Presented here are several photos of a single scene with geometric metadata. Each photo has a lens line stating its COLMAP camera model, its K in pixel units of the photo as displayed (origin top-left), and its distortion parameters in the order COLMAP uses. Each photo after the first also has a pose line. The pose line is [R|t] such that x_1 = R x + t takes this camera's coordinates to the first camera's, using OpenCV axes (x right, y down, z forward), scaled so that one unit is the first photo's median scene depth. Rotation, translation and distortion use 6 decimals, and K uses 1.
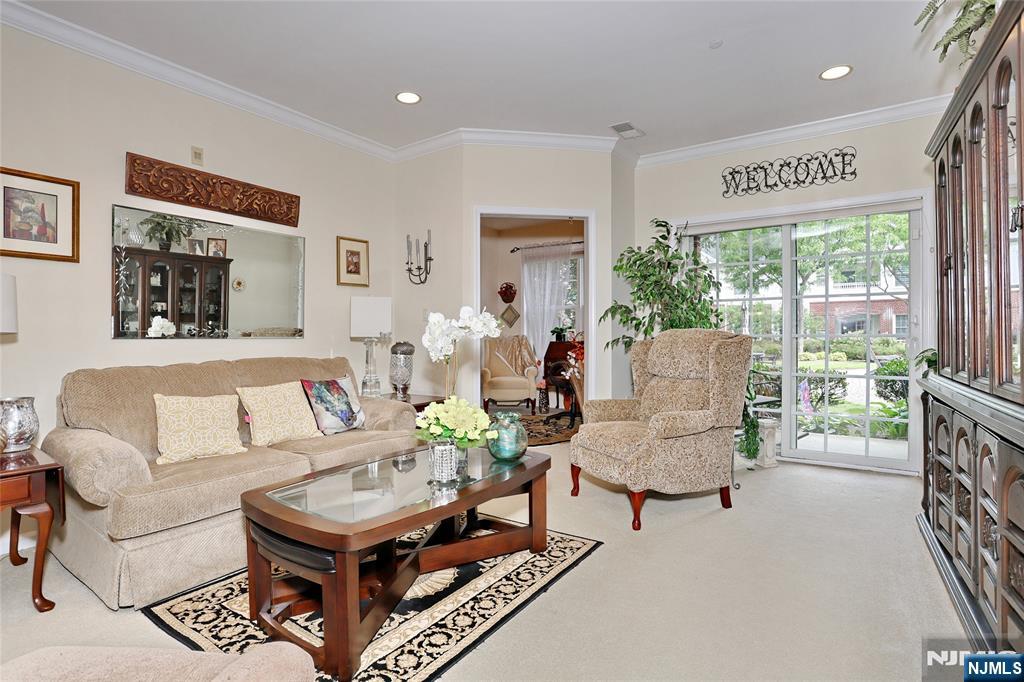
lens RADIAL K [[501.3, 0, 506.3], [0, 501.3, 336.2], [0, 0, 1]] dist [-0.042625, 0.008223]
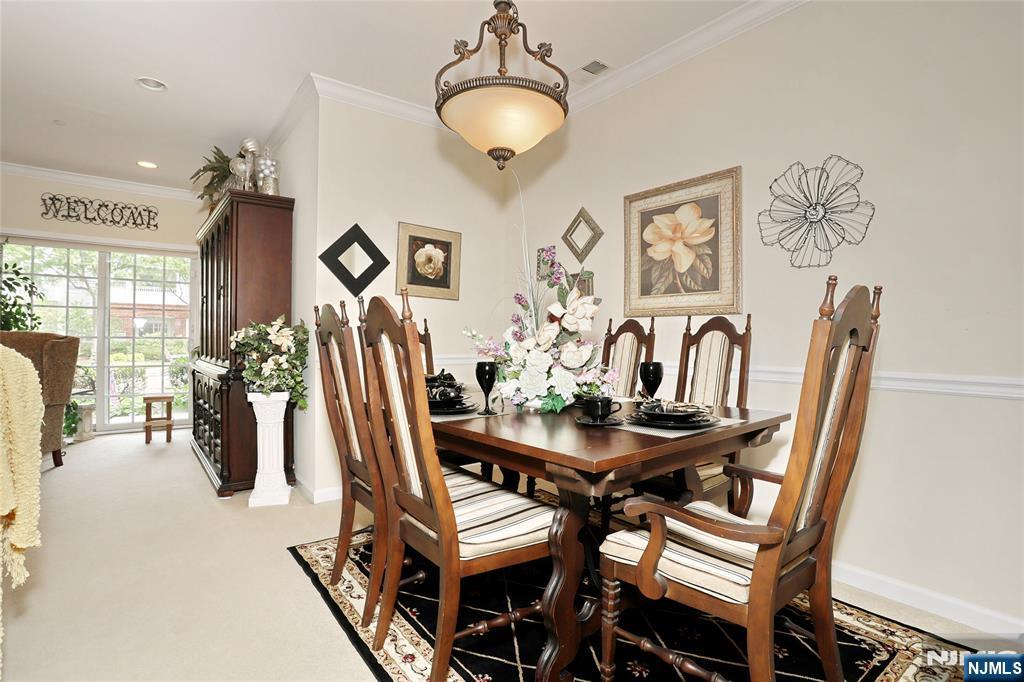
lens RADIAL K [[501.3, 0, 515.9], [0, 501.3, 337.6], [0, 0, 1]] dist [-0.042625, 0.008223]
pose [[0.310461, 0.009659, 0.950537, -0.330958], [-0.007646, 0.999941, -0.007664, -0.000194], [-0.950555, -0.004888, 0.310517, -0.457783]]
